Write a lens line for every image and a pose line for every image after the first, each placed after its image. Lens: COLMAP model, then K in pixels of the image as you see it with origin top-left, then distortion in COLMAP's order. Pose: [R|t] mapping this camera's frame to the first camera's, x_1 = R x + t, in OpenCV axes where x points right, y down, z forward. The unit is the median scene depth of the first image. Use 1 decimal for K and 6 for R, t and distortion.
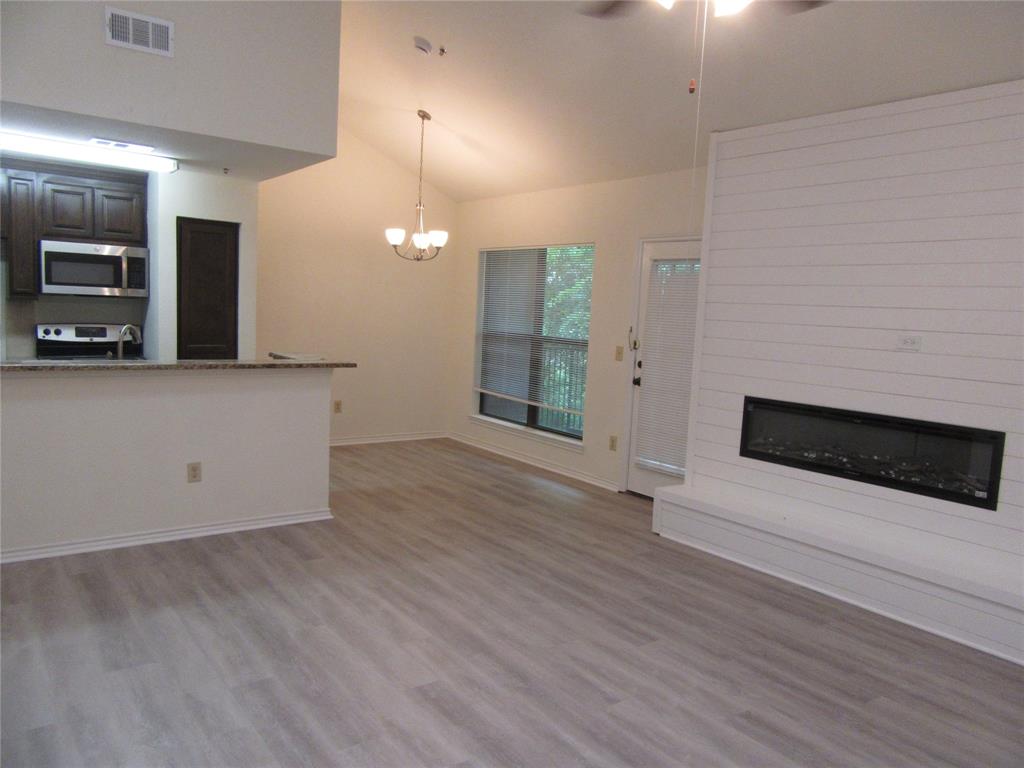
lens RADIAL K [[752.9, 0, 509.0], [0, 752.9, 385.1], [0, 0, 1]] dist [-0.011242, 0.004272]
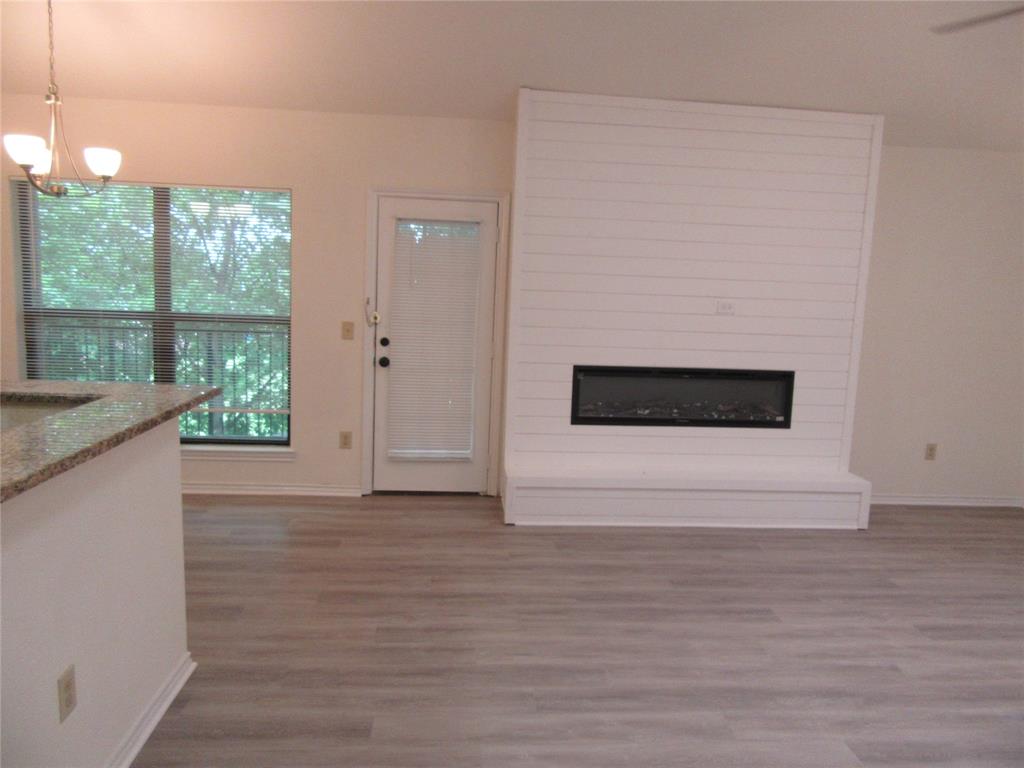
lens RADIAL K [[752.9, 0, 509.0], [0, 752.9, 385.1], [0, 0, 1]] dist [-0.011242, 0.004272]
pose [[0.531574, -0.134854, 0.836208, -0.651190], [0.075720, 0.990858, 0.111659, -0.088428], [-0.843620, 0.003963, 0.536925, 0.594014]]
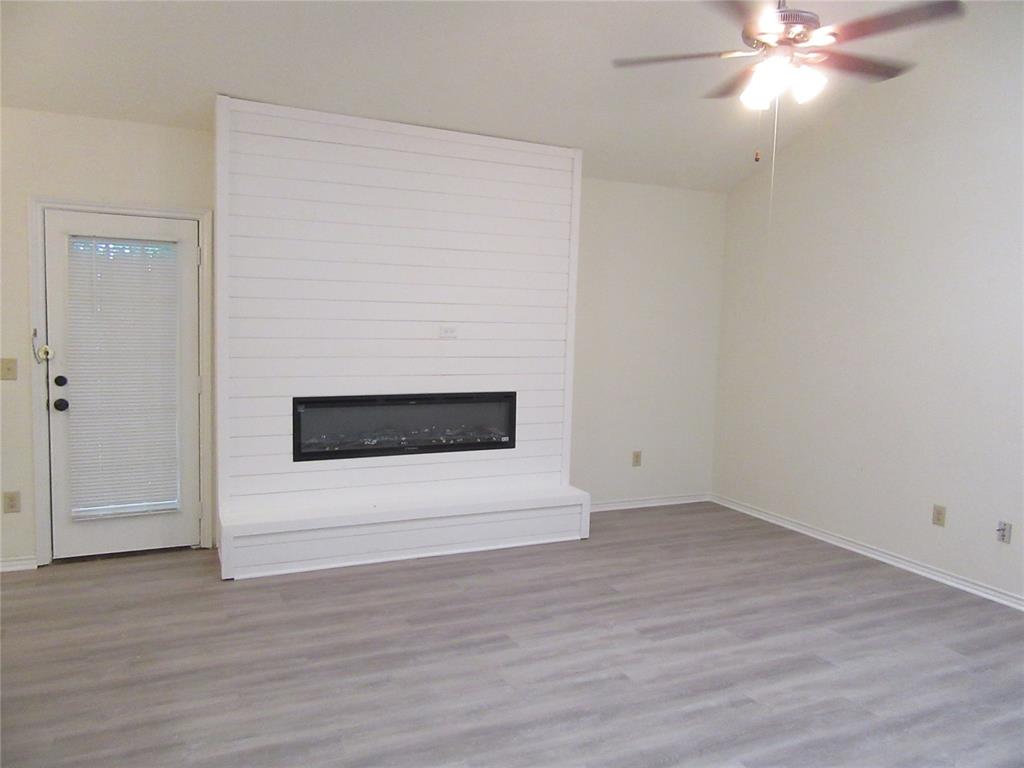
lens RADIAL K [[752.9, 0, 509.0], [0, 752.9, 385.1], [0, 0, 1]] dist [-0.011242, 0.004272]
pose [[0.199813, -0.130481, 0.971107, -0.604725], [0.087445, 0.989514, 0.114962, -0.095516], [-0.975924, 0.061948, 0.209128, 0.605457]]
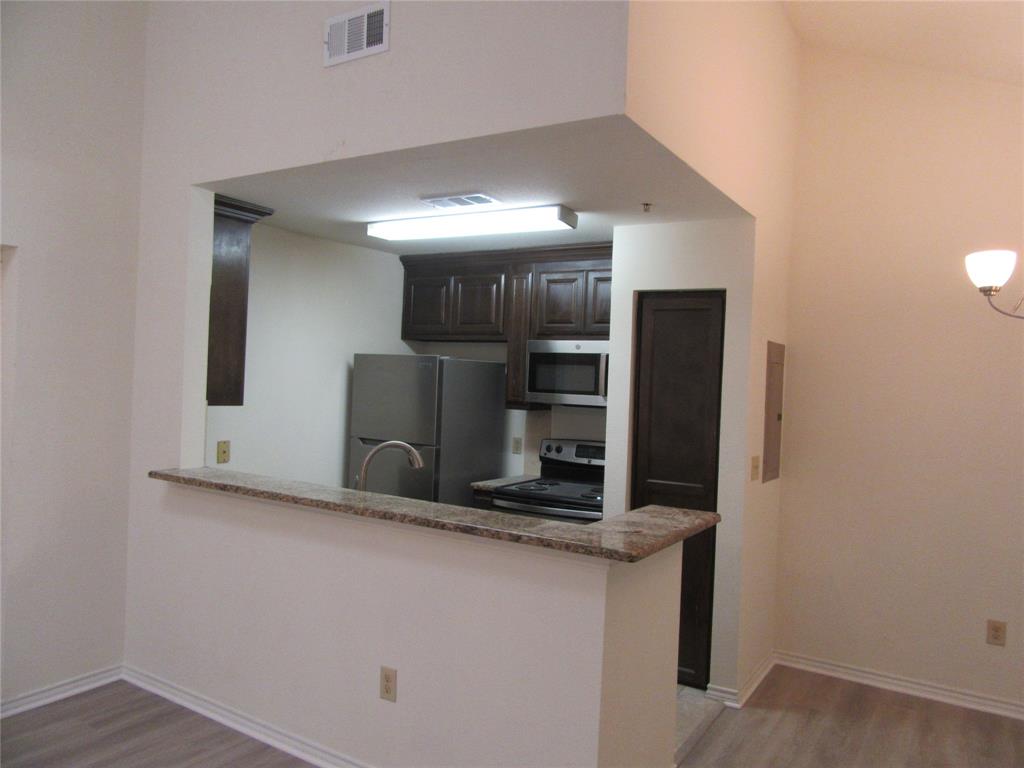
lens RADIAL K [[752.9, 0, 509.0], [0, 752.9, 385.1], [0, 0, 1]] dist [-0.011242, 0.004272]
pose [[0.360048, -0.027813, -0.932519, 0.210115], [-0.121729, 0.989610, -0.076516, -0.096602], [0.924958, 0.141065, 0.352921, 0.883540]]
